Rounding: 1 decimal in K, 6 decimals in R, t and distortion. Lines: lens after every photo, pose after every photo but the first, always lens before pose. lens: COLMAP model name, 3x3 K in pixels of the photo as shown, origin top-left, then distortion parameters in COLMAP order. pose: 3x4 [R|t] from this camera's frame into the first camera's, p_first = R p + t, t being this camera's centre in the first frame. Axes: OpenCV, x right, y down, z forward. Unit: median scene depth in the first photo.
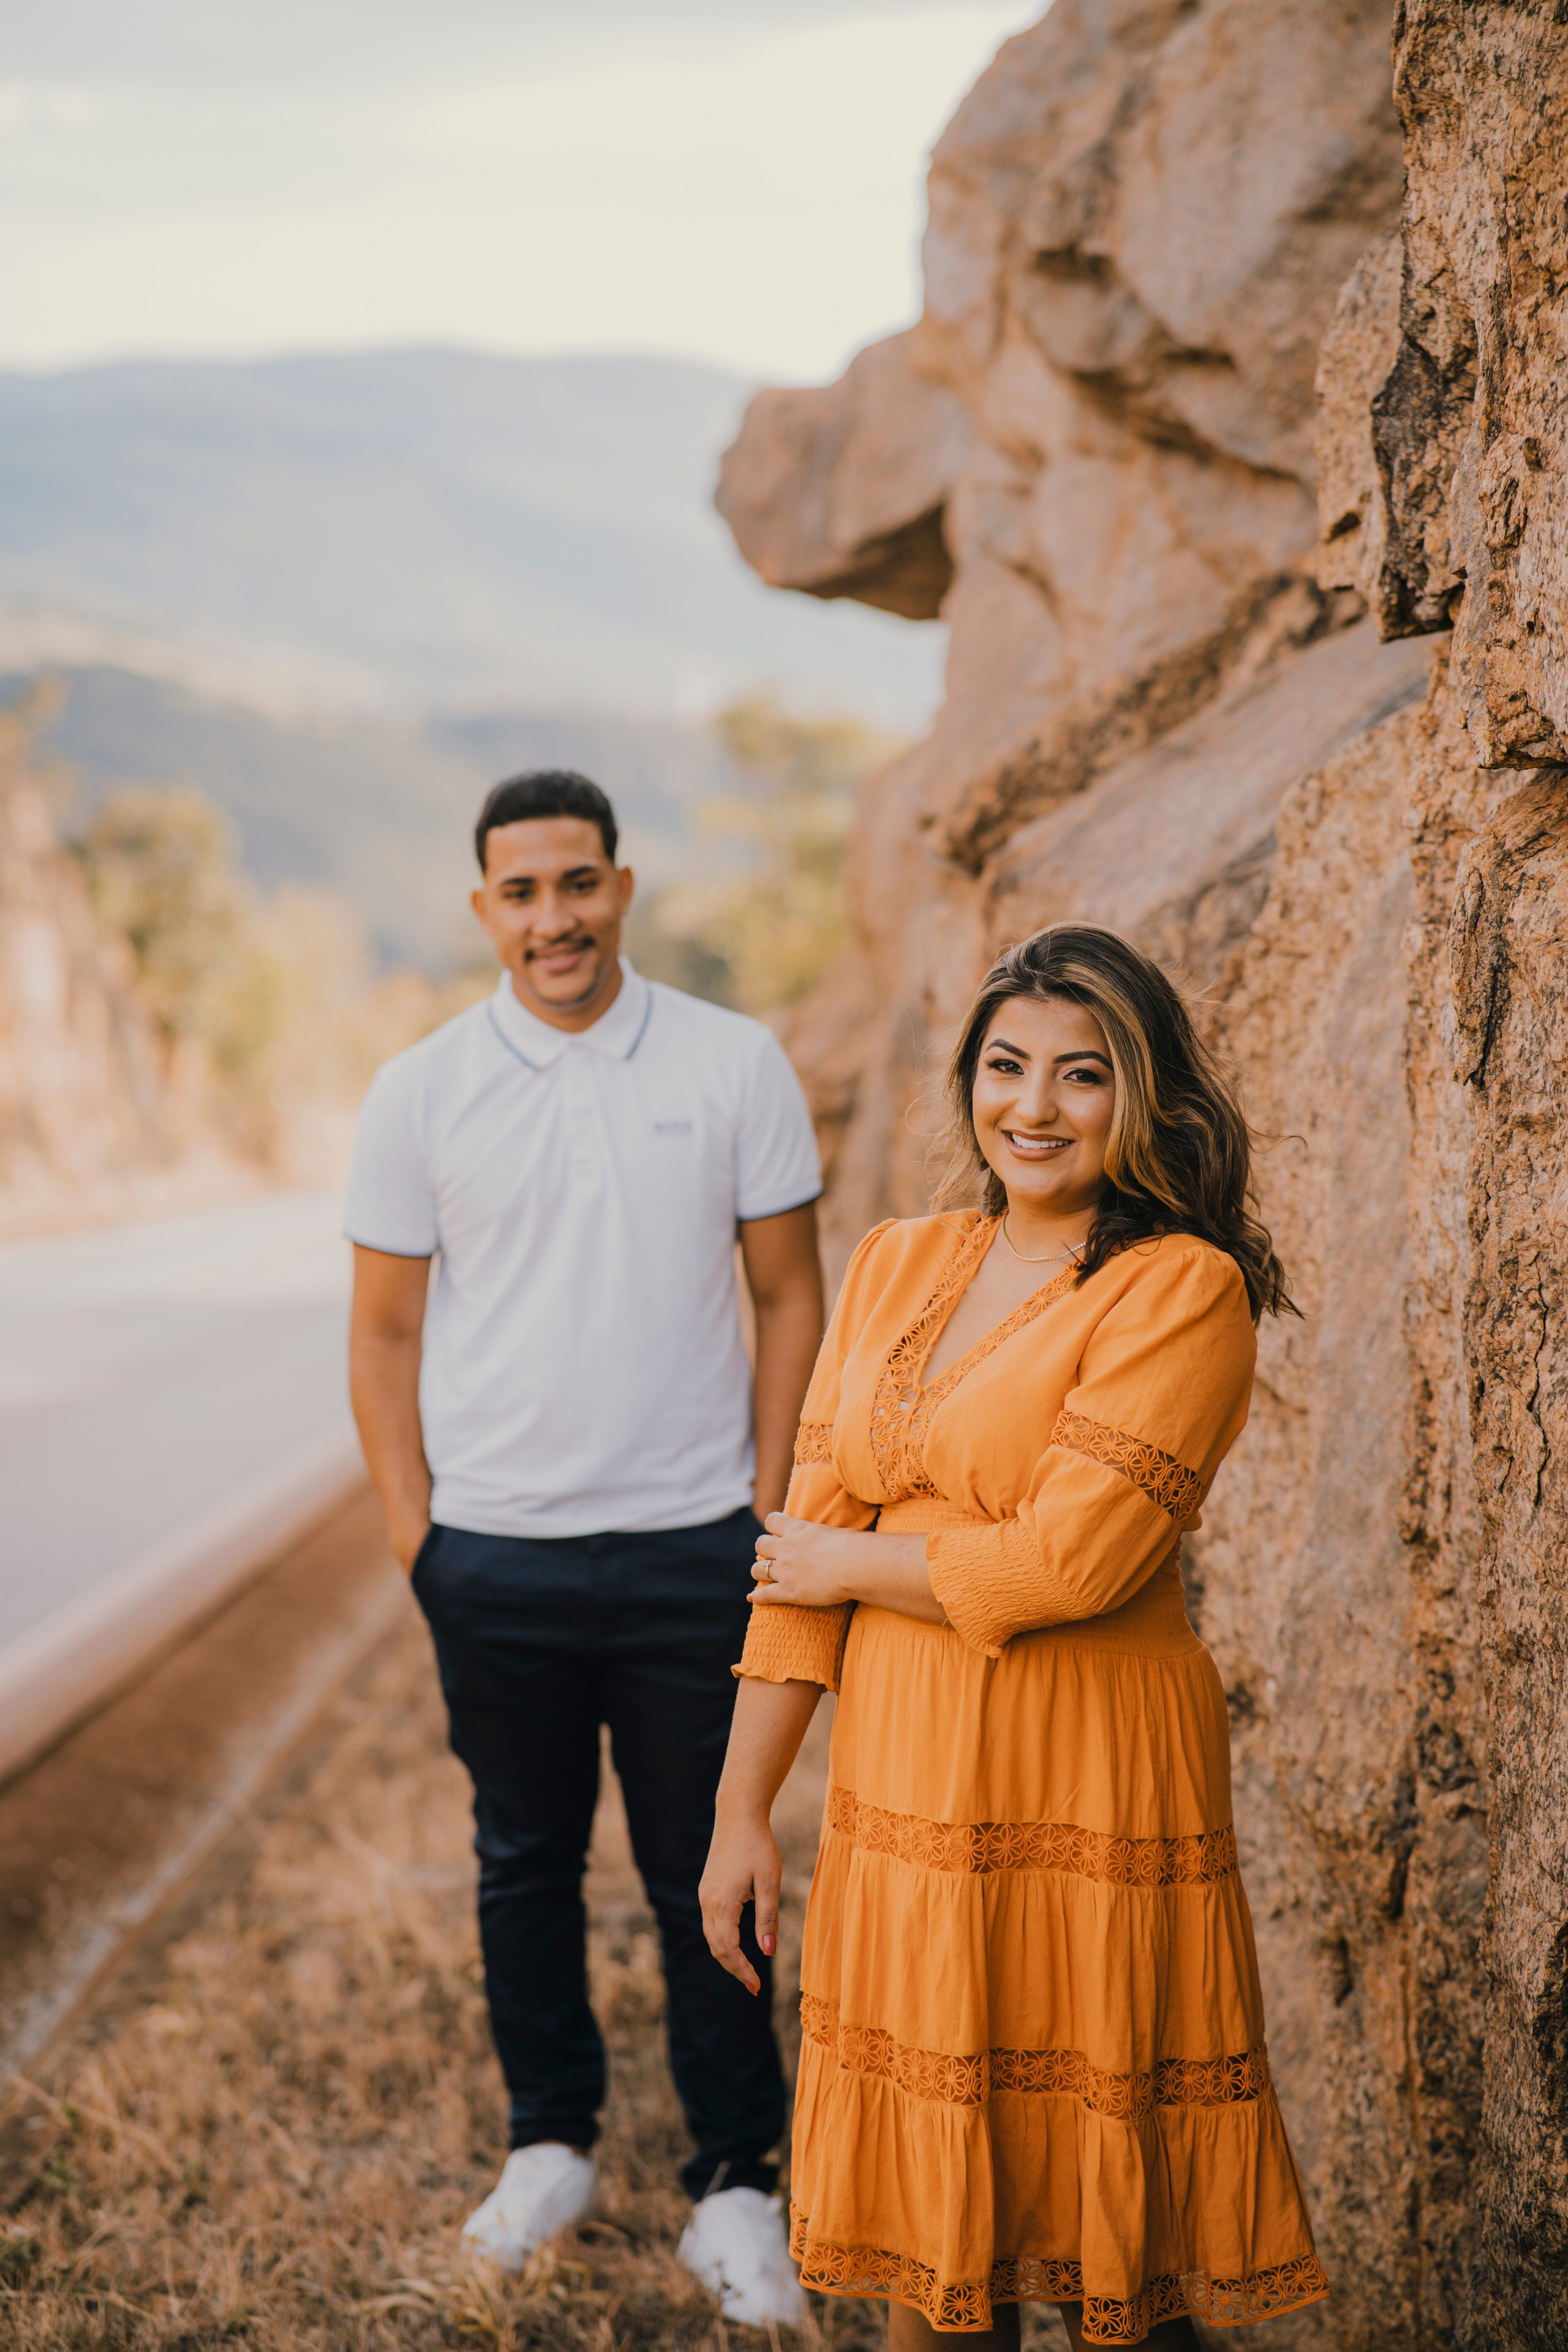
lens RADIAL K [[5760.2, 0, 794.9], [0, 5760.2, 1187.7], [0, 0, 1]] dist [0.551487, -2.322542]
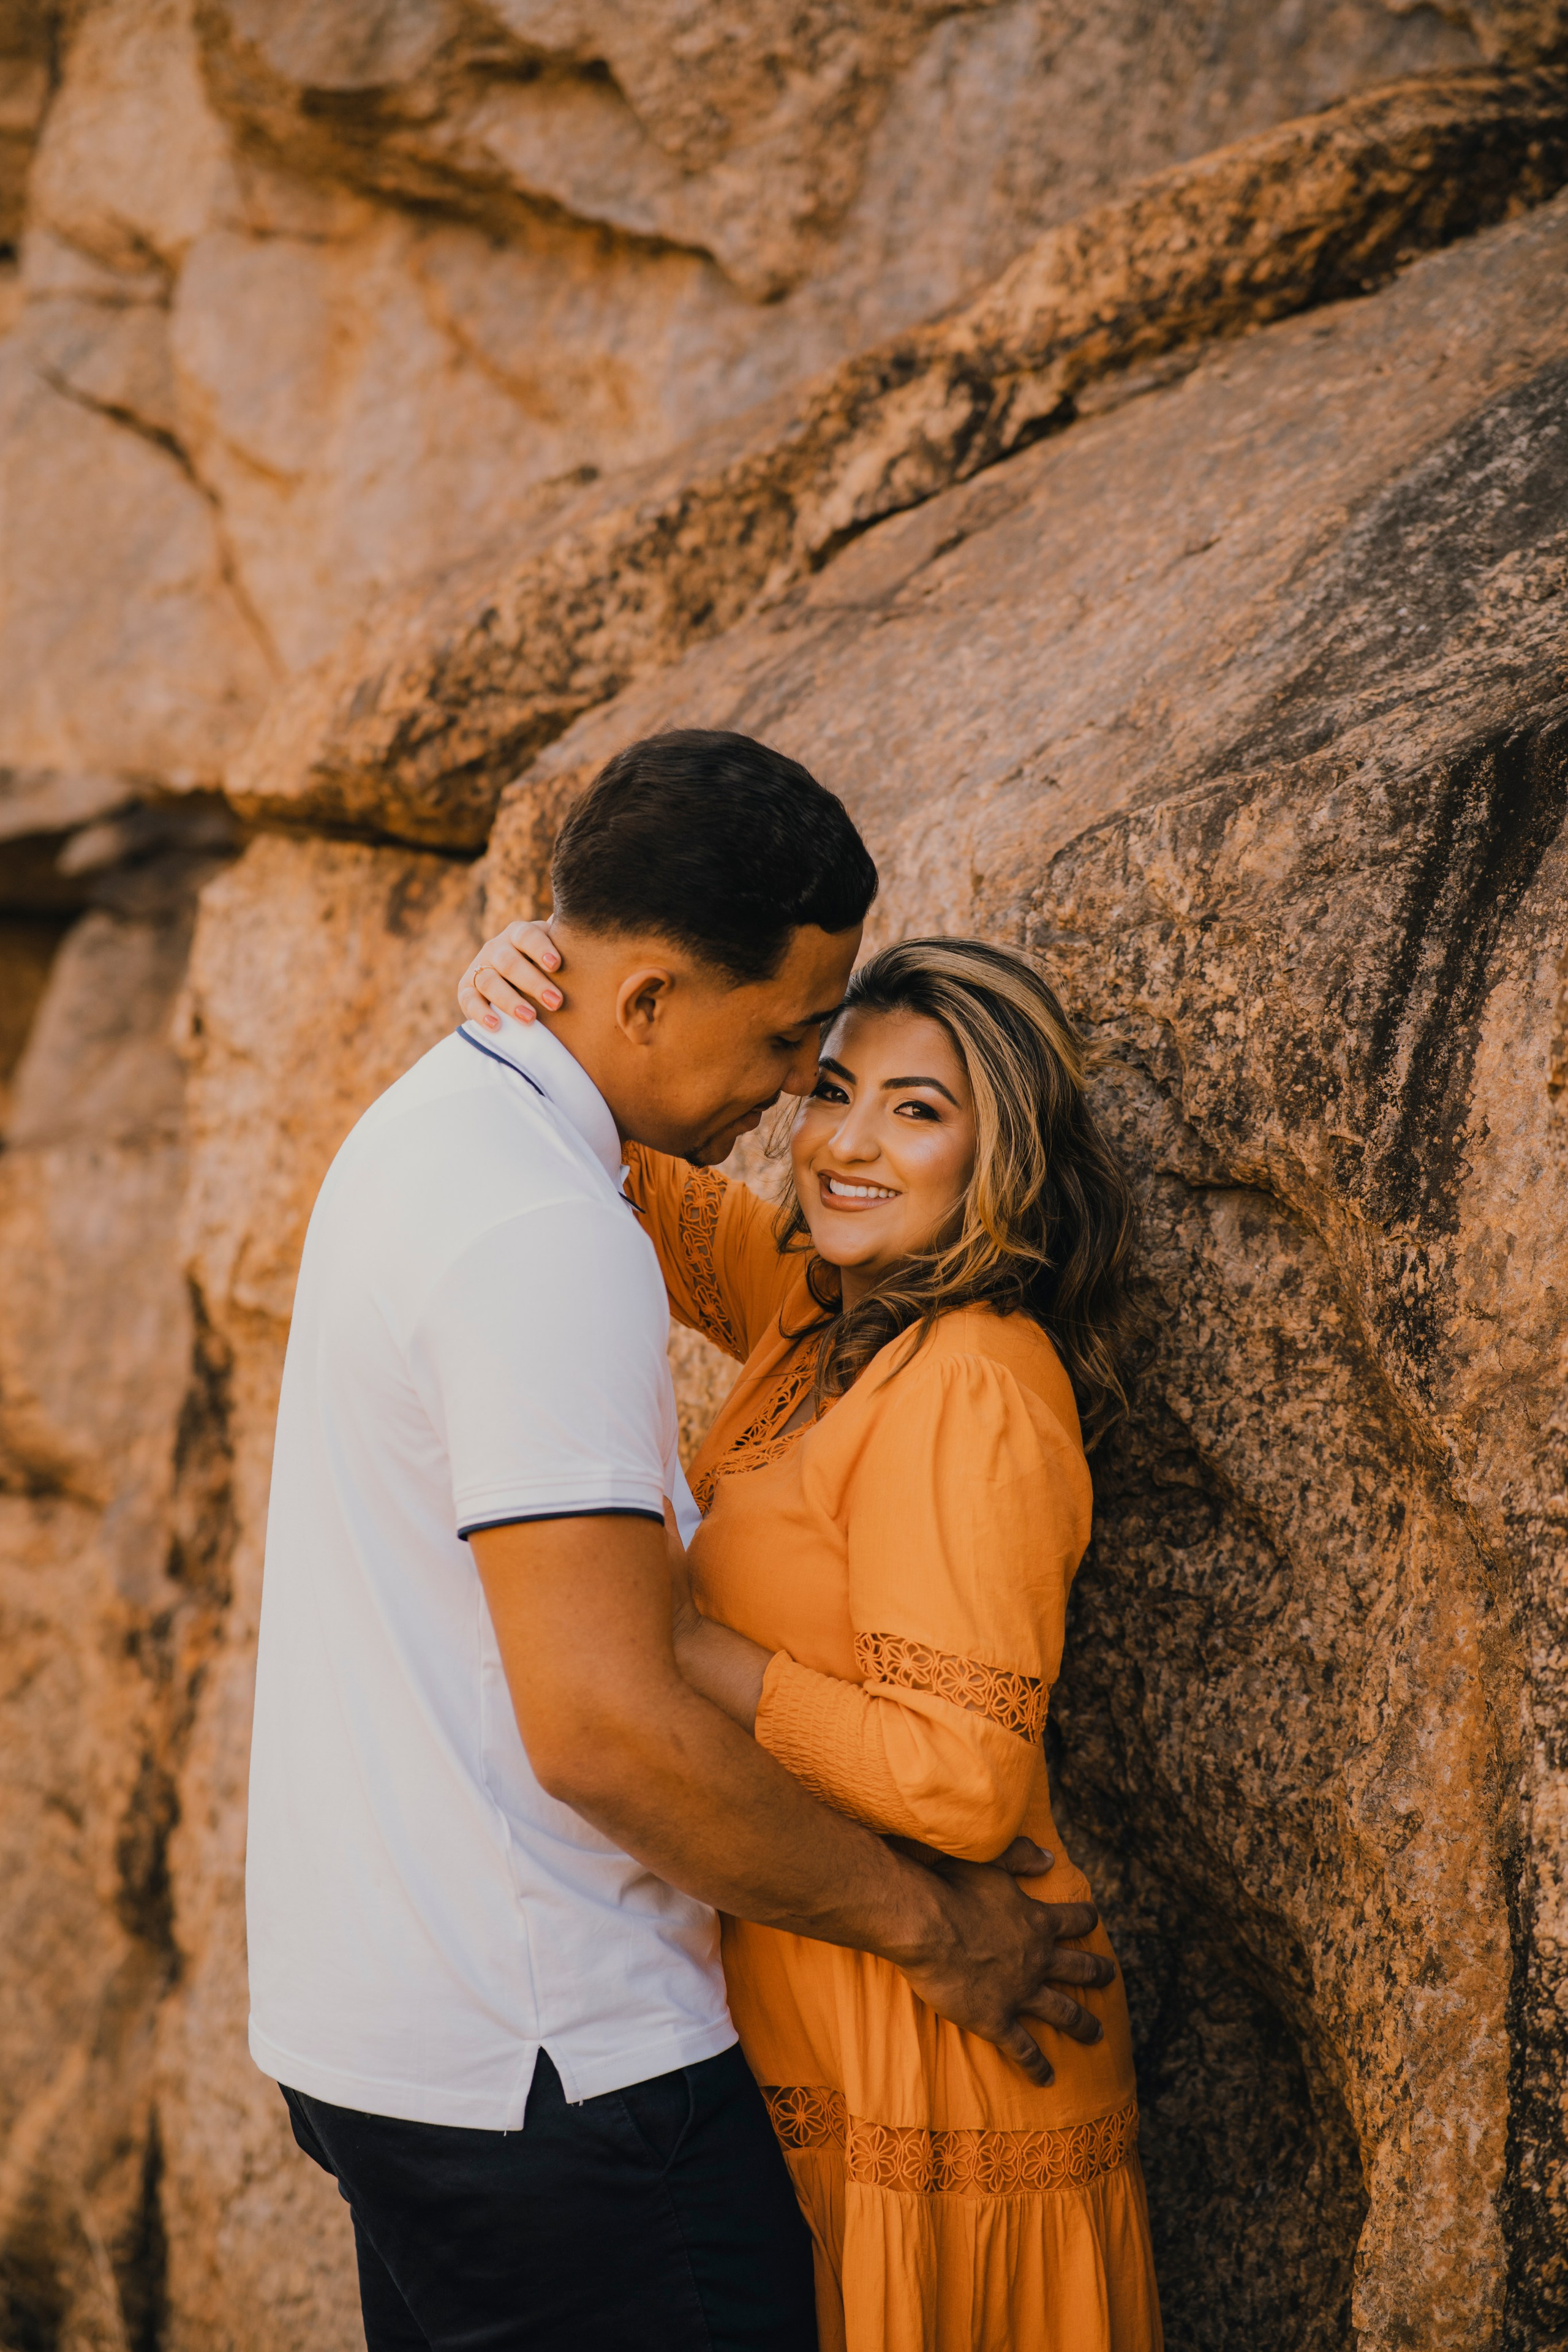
lens RADIAL K [[5696.9, 0, 748.3], [0, 5696.9, 1180.6], [0, 0, 1]] dist [0.513656, -1.836184]
pose [[0.941324, -0.015723, 0.337138, -0.207201], [0.023318, 0.999557, -0.018489, -0.003983], [-0.336698, 0.025266, 0.941274, 0.575501]]
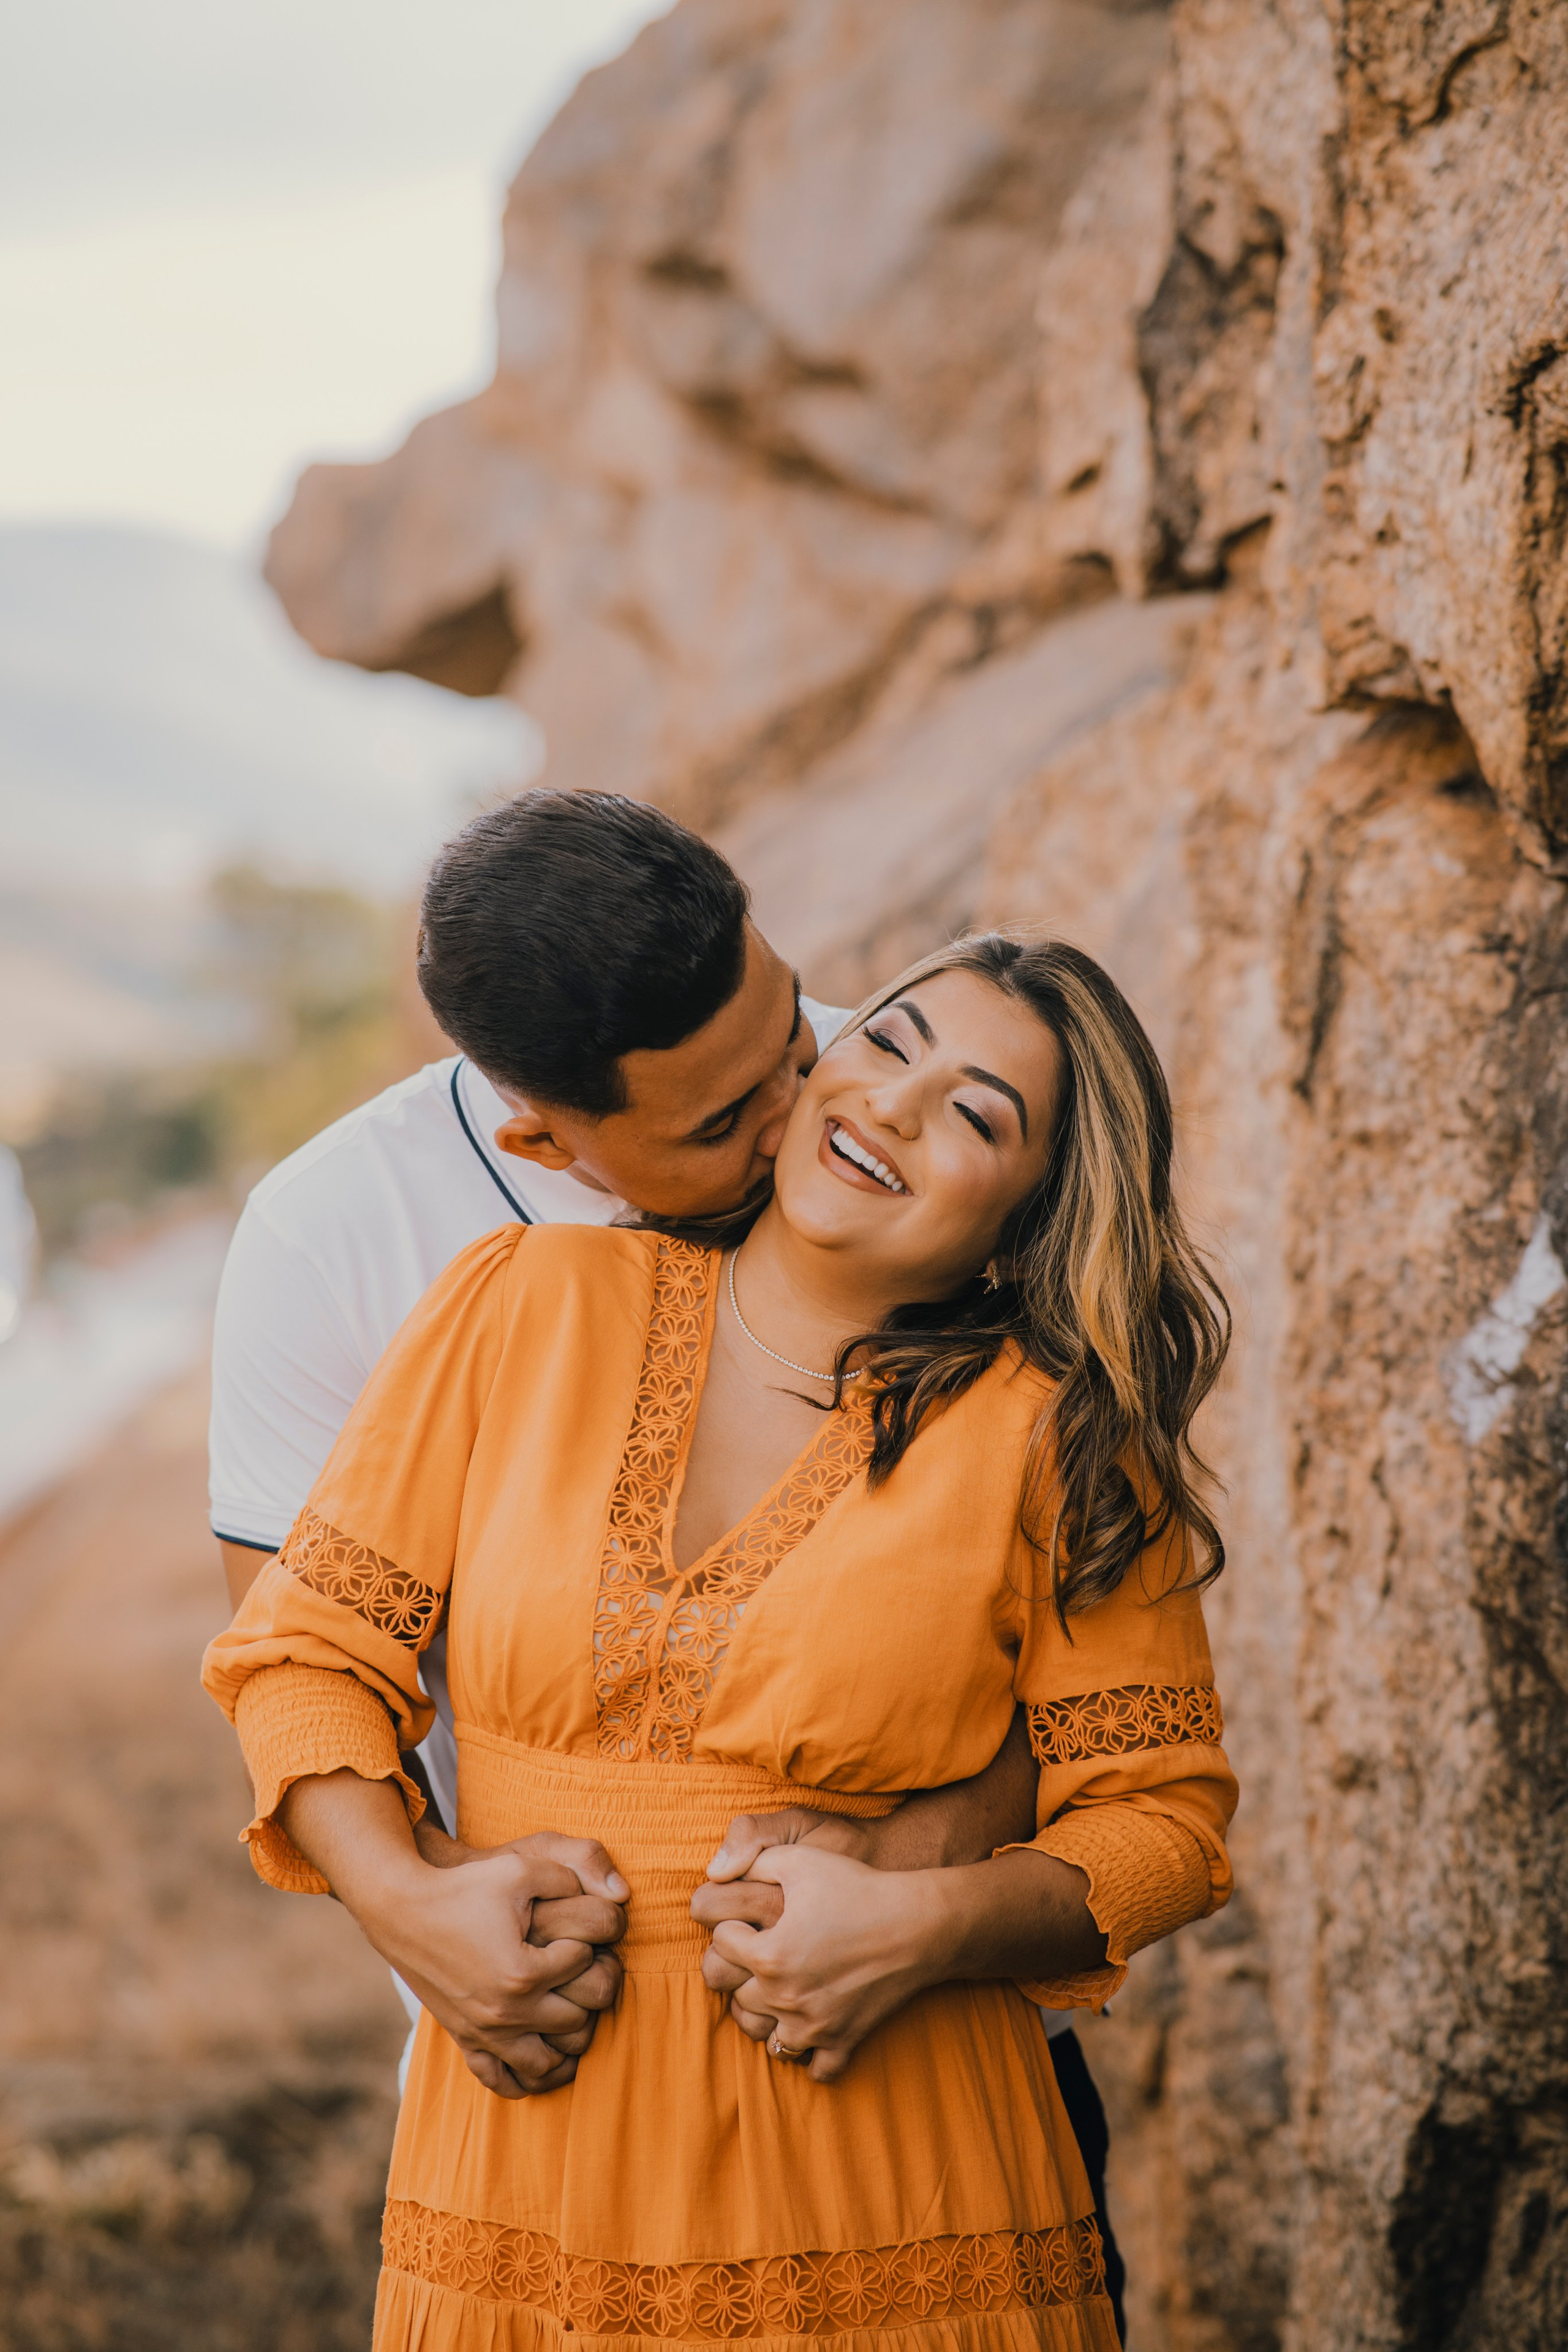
lens RADIAL K [[5810.6, 0, 750.3], [0, 5810.6, 1184.0], [0, 0, 1]] dist [0.543225, -1.683074]
pose [[0.996604, 0.003565, 0.082266, -0.026761], [-0.000956, 0.999496, -0.031724, 0.019185], [-0.082338, 0.031538, 0.996105, 0.149748]]
